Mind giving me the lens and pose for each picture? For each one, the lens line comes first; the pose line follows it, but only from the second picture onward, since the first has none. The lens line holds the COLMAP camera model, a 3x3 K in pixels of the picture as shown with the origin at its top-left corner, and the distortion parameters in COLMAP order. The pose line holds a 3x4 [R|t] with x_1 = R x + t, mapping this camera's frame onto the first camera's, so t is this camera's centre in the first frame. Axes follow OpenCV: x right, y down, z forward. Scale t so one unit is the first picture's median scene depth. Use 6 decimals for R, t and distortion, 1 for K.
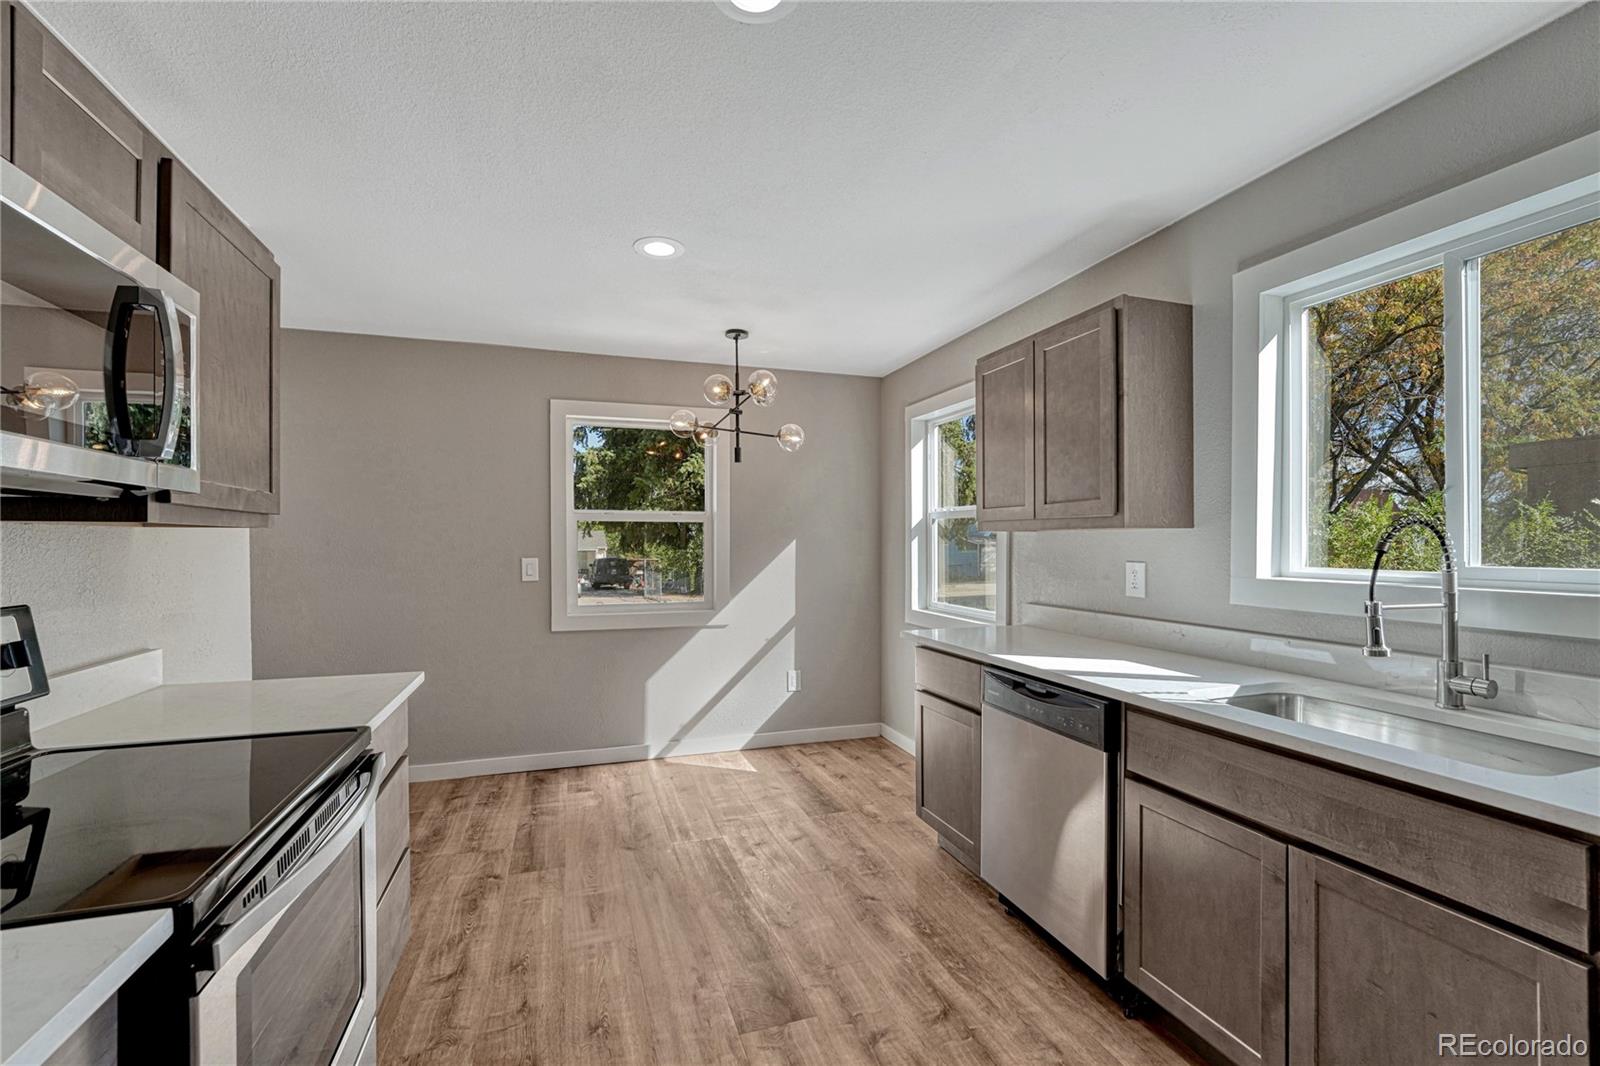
lens RADIAL K [[684.3, 0, 794.8], [0, 684.3, 537.7], [0, 0, 1]] dist [-0.004938, -0.000208]
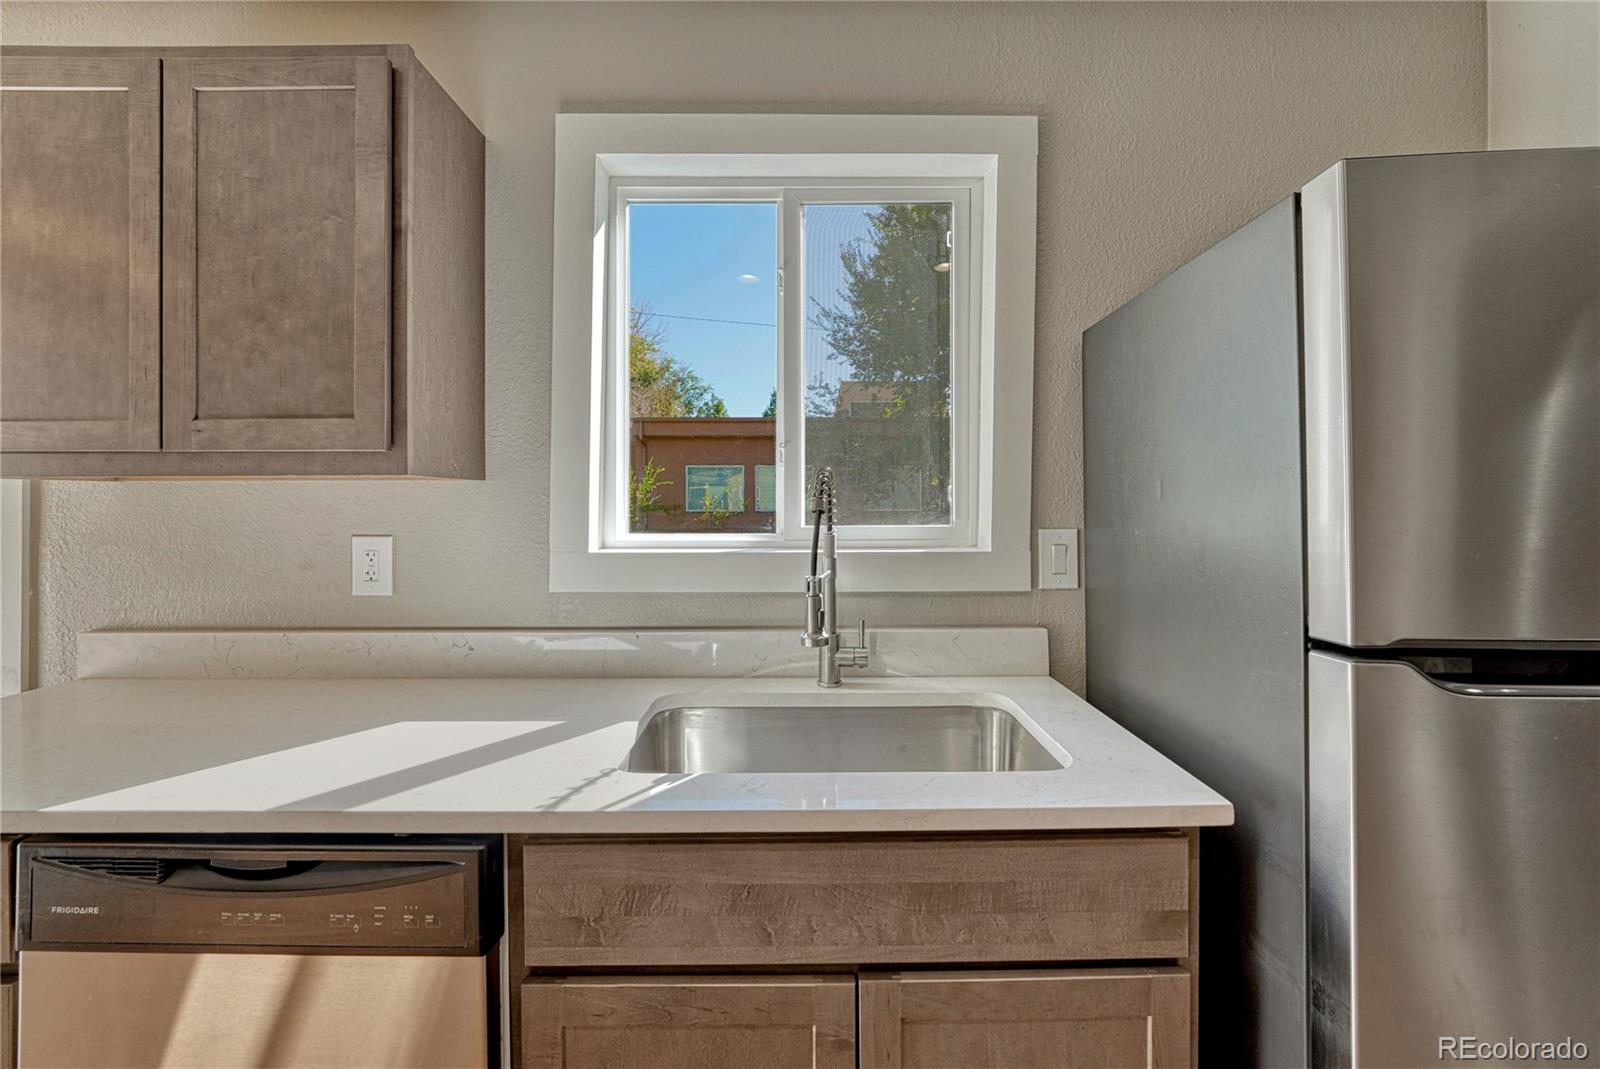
lens RADIAL K [[664.0, 0, 794.6], [0, 664.0, 504.6], [0, 0, 1]] dist [-0.010561, 0.000724]
pose [[0.314593, -0.000556, 0.949226, 0.083904], [-0.001895, 0.999997, 0.001214, 0.007746], [-0.949225, -0.002181, 0.314591, 0.556297]]
